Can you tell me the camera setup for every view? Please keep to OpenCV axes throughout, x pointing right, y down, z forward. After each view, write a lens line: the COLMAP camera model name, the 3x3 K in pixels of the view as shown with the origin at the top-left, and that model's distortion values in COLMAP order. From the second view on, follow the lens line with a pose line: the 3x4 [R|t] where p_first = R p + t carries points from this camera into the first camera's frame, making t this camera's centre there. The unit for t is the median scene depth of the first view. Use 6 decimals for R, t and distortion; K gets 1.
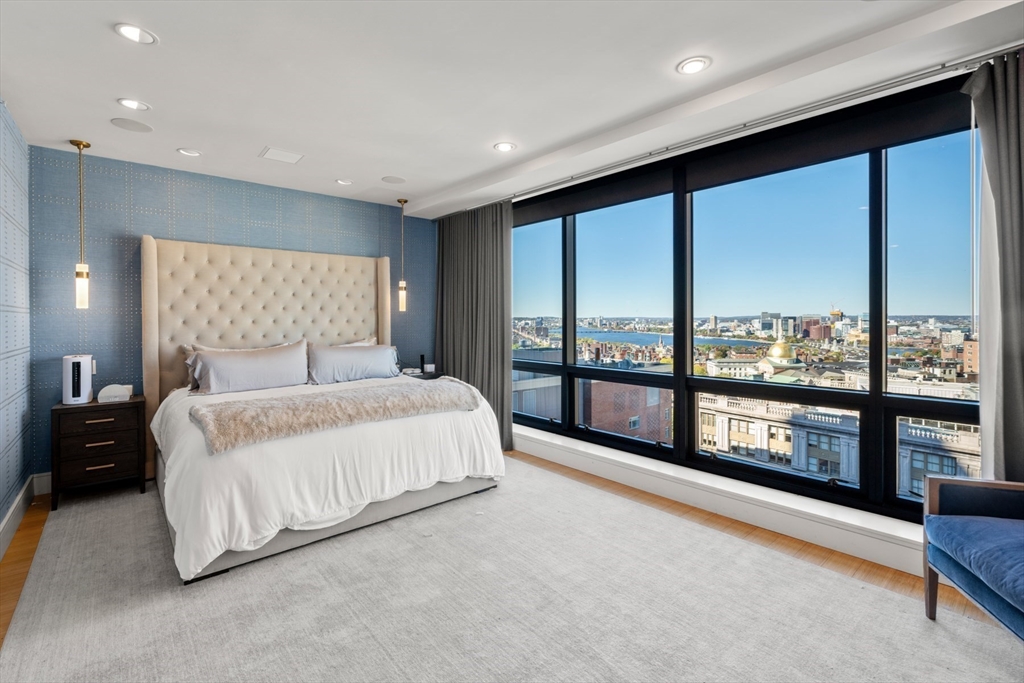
lens RADIAL K [[445.2, 0, 501.2], [0, 445.2, 317.3], [0, 0, 1]] dist [-0.003037, 0.000724]
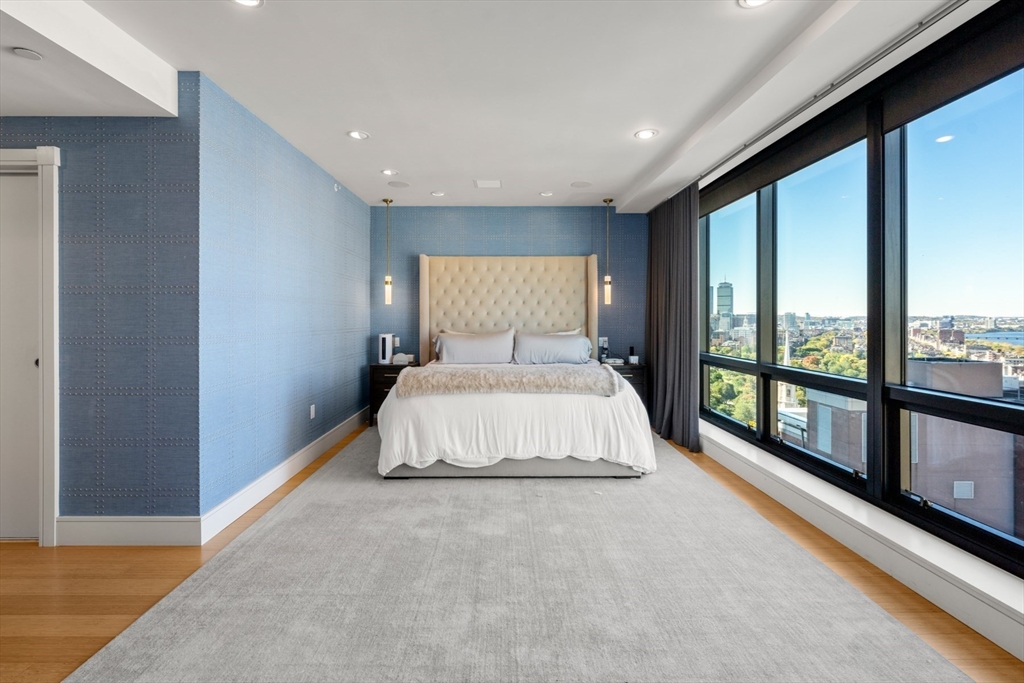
lens RADIAL K [[445.2, 0, 517.0], [0, 445.2, 316.0], [0, 0, 1]] dist [-0.003037, 0.000724]
pose [[0.774786, 0.001454, -0.632222, 0.316147], [-0.001343, 0.999999, 0.000654, 0.015648], [0.632222, 0.000342, 0.774787, 0.044522]]
